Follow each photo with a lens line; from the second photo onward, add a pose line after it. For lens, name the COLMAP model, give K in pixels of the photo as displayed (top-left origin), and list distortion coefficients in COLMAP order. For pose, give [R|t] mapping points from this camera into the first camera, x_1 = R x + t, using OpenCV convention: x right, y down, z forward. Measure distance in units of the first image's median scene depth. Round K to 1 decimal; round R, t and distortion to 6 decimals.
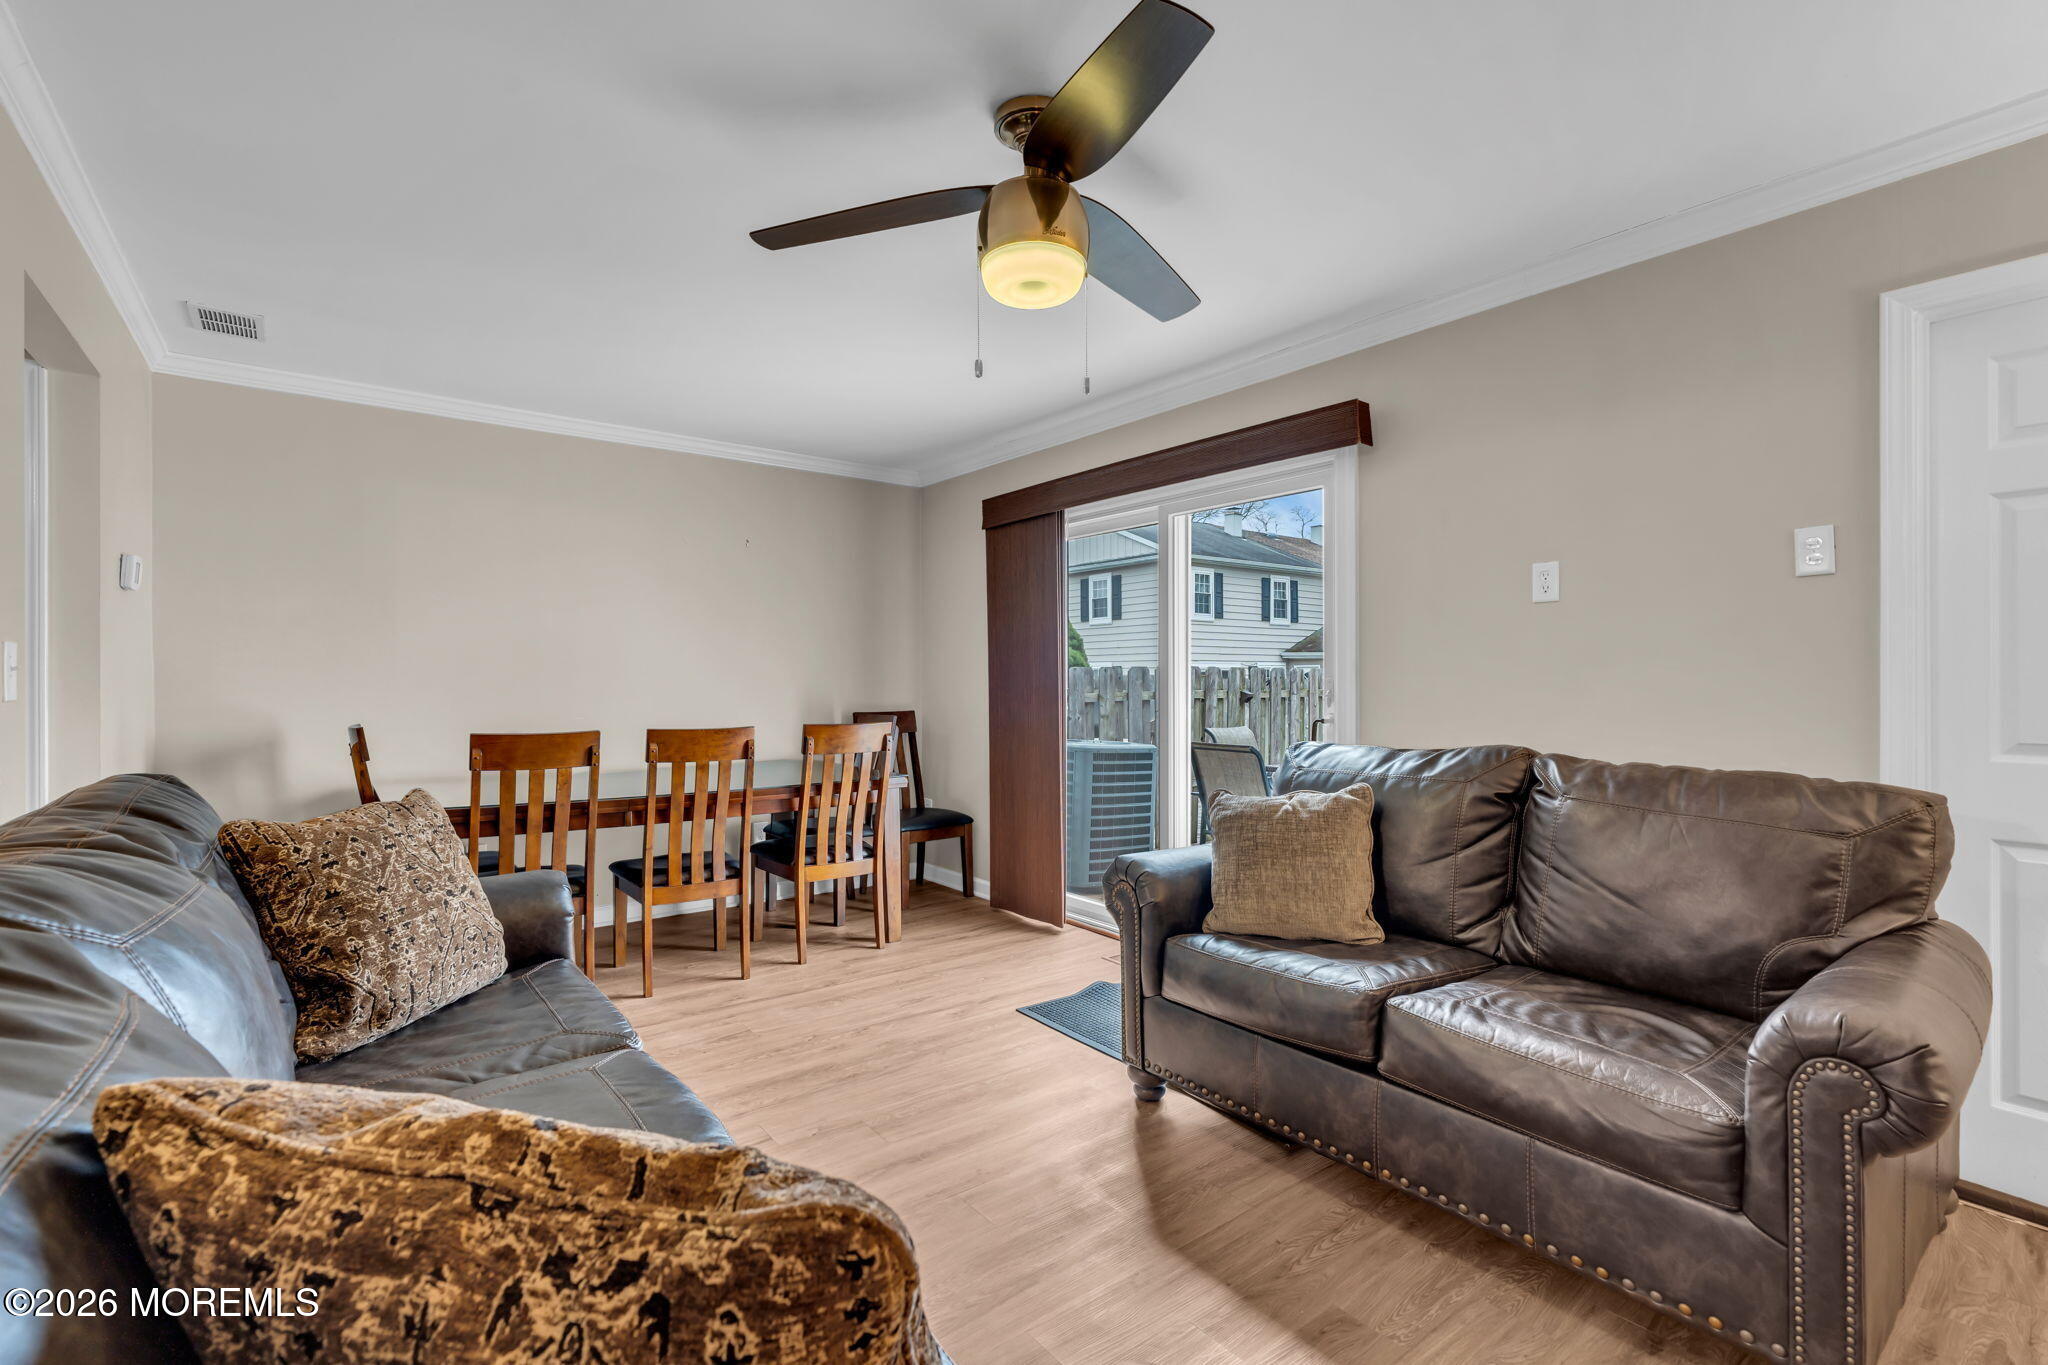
lens RADIAL K [[915.7, 0, 1026.4], [0, 915.7, 678.8], [0, 0, 1]] dist [-0.004836, 0.000869]
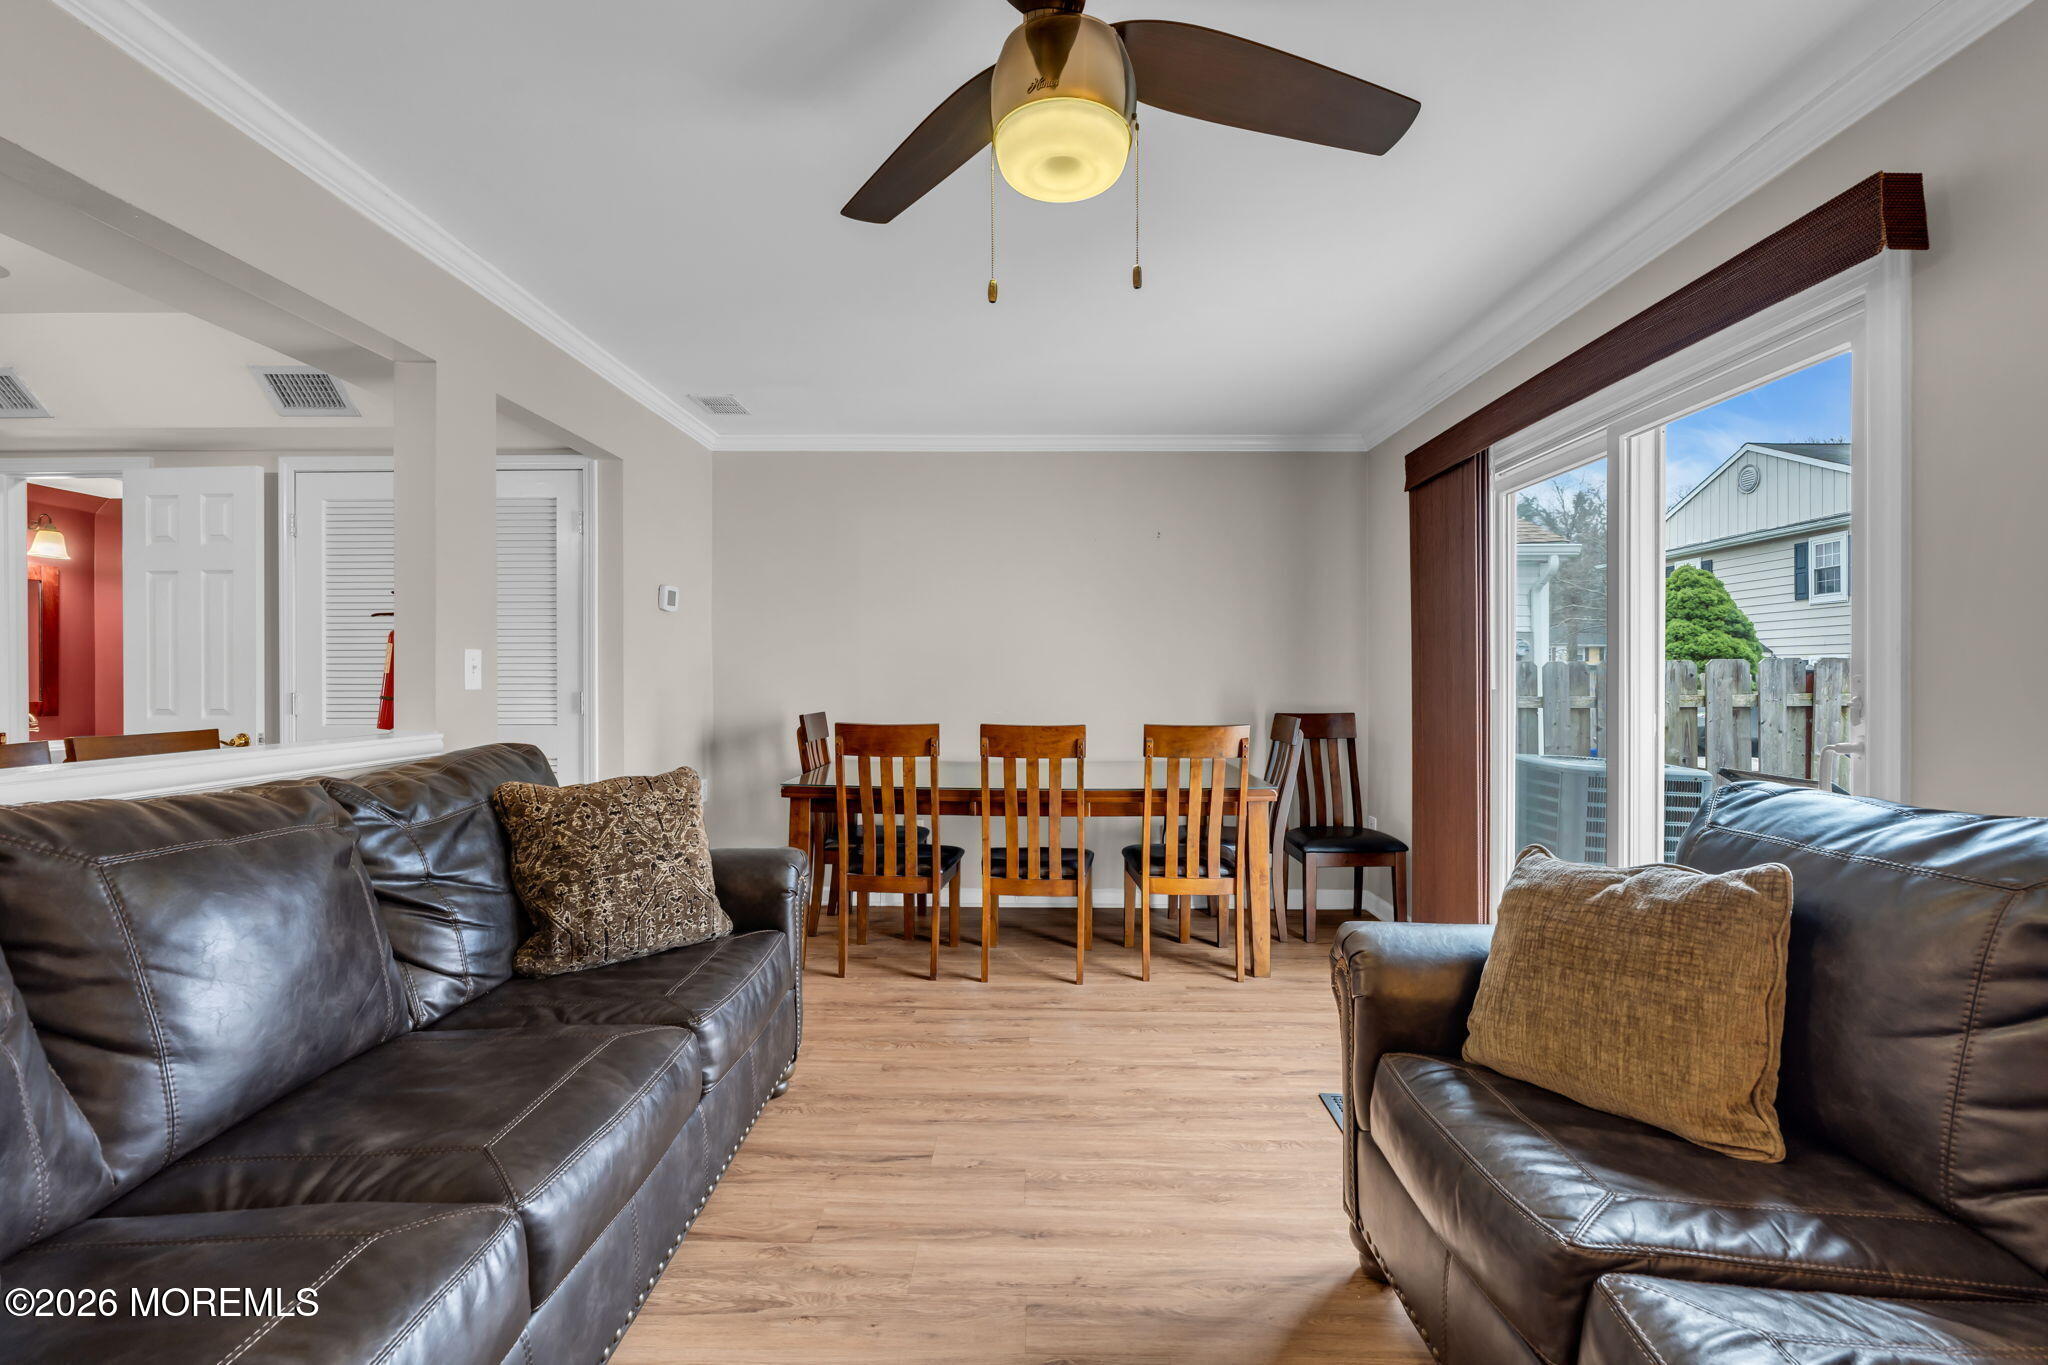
lens RADIAL K [[915.7, 0, 1026.4], [0, 915.7, 678.8], [0, 0, 1]] dist [-0.004836, 0.000869]
pose [[0.782297, 0.002754, -0.622900, 0.265935], [-0.001153, 0.999995, 0.002973, 0.000540], [0.622905, -0.001607, 0.782296, 0.213201]]
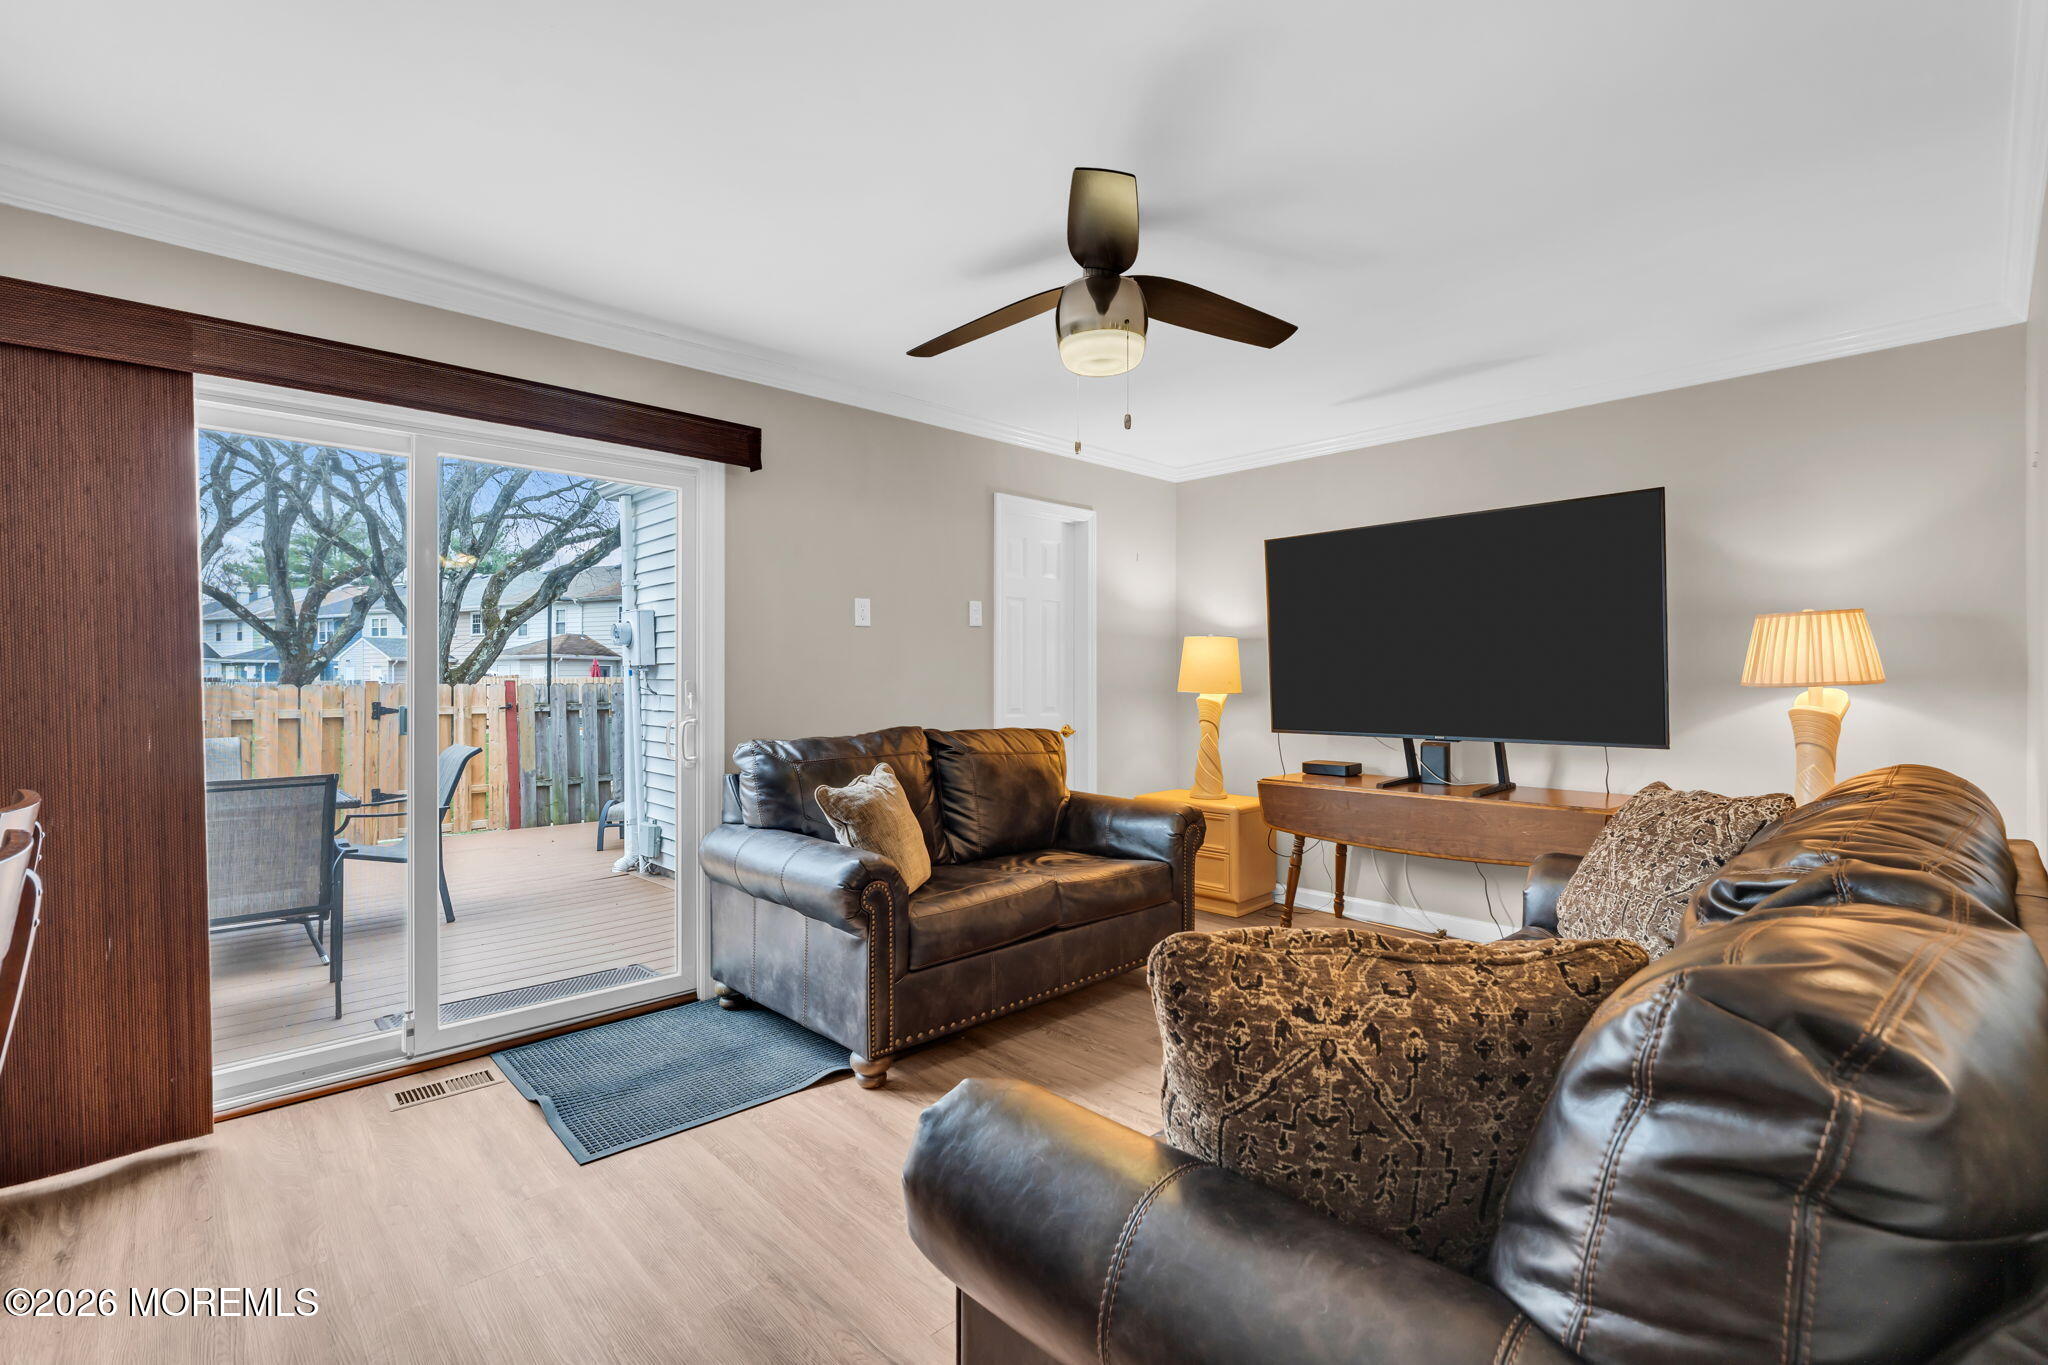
lens RADIAL K [[915.7, 0, 1026.4], [0, 915.7, 678.8], [0, 0, 1]] dist [-0.004836, 0.000869]
pose [[-0.099316, -0.001378, 0.995055, -0.652958], [0.000779, 0.999999, 0.001463, -0.003242], [-0.995056, 0.000920, -0.099315, 0.663157]]
